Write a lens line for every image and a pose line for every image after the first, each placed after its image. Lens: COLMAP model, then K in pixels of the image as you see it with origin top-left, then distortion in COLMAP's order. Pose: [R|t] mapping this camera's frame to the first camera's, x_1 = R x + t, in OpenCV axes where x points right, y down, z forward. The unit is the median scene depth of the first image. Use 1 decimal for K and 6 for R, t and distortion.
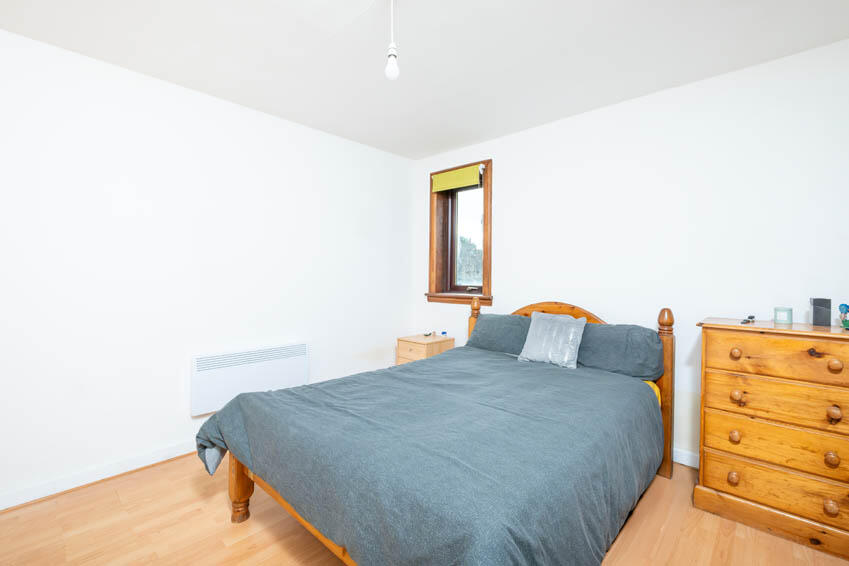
lens RADIAL K [[379.6, 0, 425.9], [0, 379.6, 279.5], [0, 0, 1]] dist [-0.002582, -0.000760]
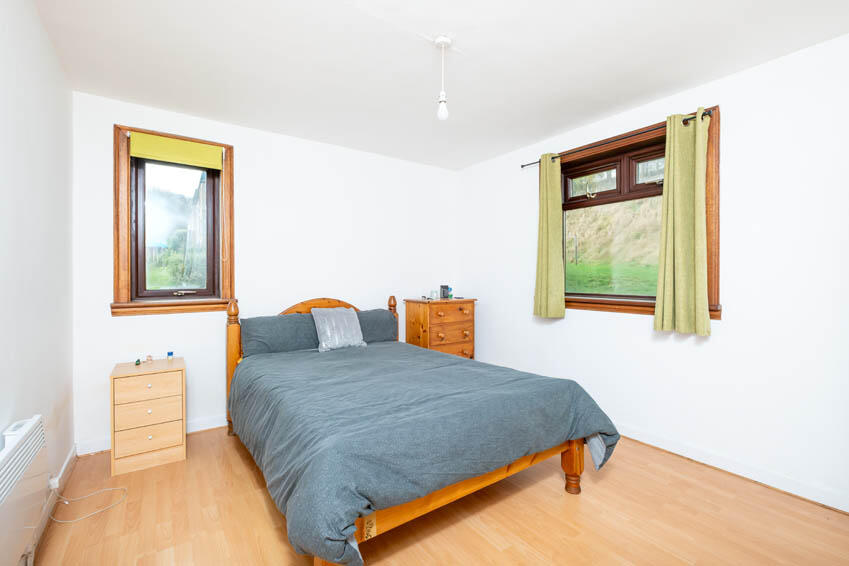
lens RADIAL K [[379.6, 0, 429.5], [0, 379.6, 279.1], [0, 0, 1]] dist [-0.002582, -0.000760]
pose [[0.191883, -0.013274, 0.981328, -0.708142], [0.015072, 0.999830, 0.010577, -0.006817], [-0.981302, 0.012761, 0.192050, 0.431494]]
